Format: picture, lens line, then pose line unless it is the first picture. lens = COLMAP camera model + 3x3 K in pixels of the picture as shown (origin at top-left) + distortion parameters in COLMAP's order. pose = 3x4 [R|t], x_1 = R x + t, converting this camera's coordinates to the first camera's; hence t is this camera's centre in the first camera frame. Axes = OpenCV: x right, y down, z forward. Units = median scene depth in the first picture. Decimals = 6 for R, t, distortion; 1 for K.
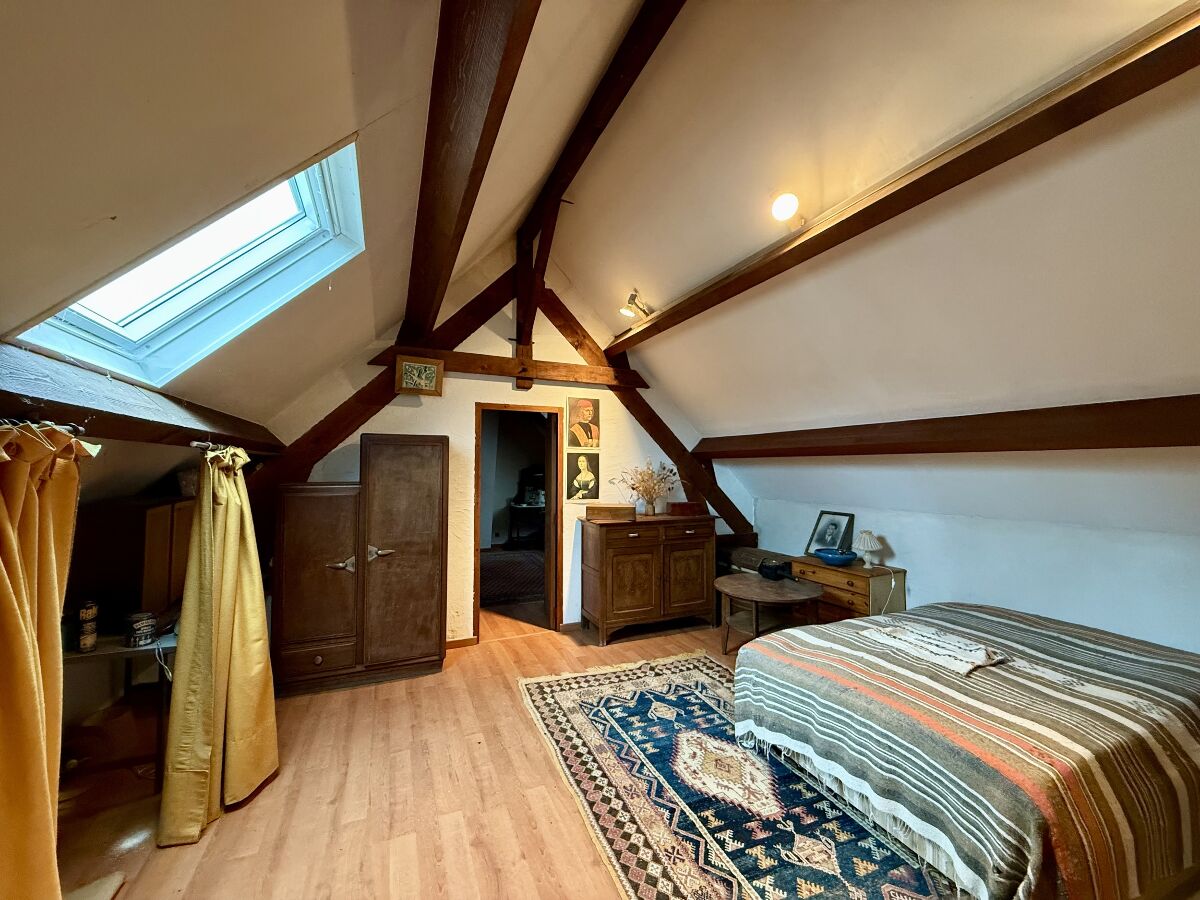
lens RADIAL K [[475.3, 0, 601.3], [0, 475.3, 454.6], [0, 0, 1]] dist [0.001093, -0.000516]
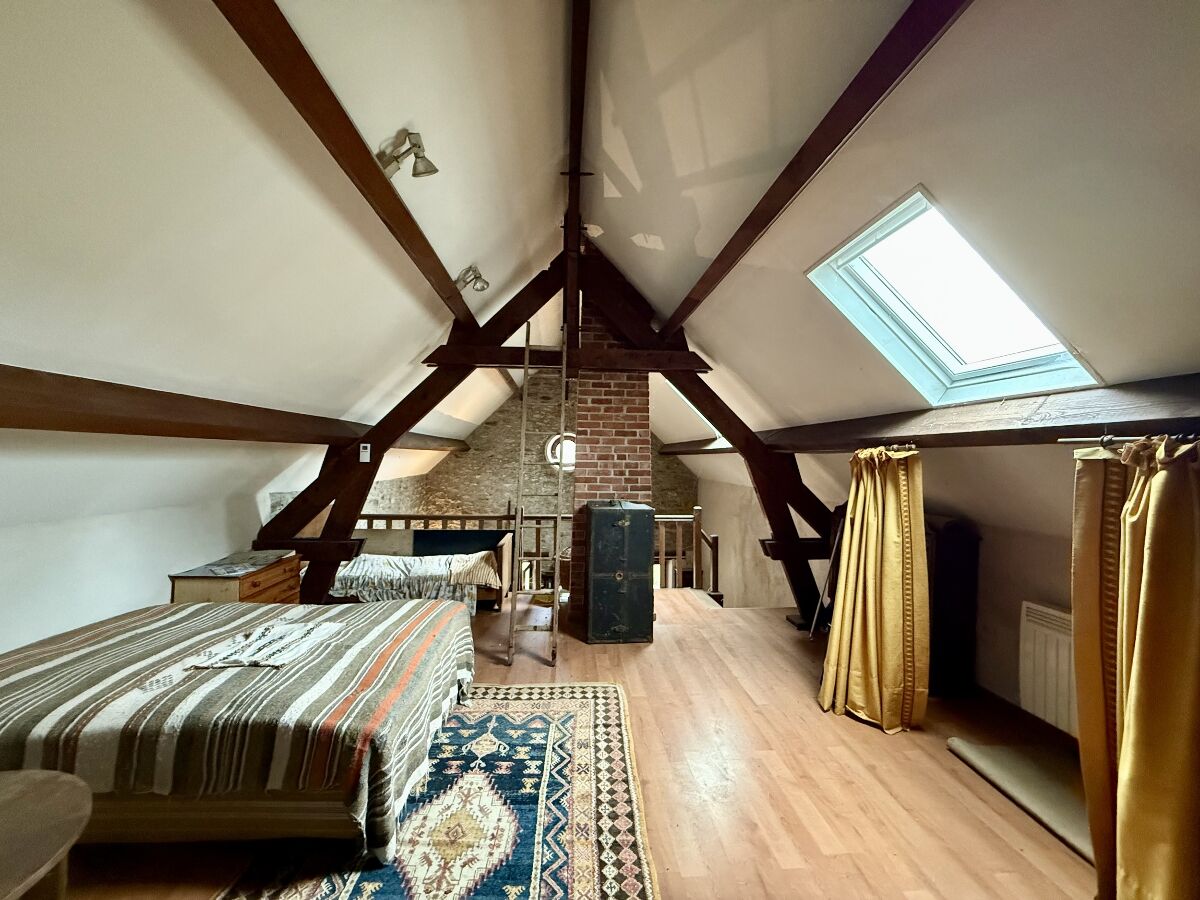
lens RADIAL K [[475.3, 0, 598.5], [0, 475.3, 454.5], [0, 0, 1]] dist [0.001093, -0.000516]
pose [[-0.939907, -0.008281, 0.341331, -0.271250], [-0.019791, 0.999346, -0.030254, 0.046429], [-0.340857, -0.035191, -0.939456, 1.943510]]
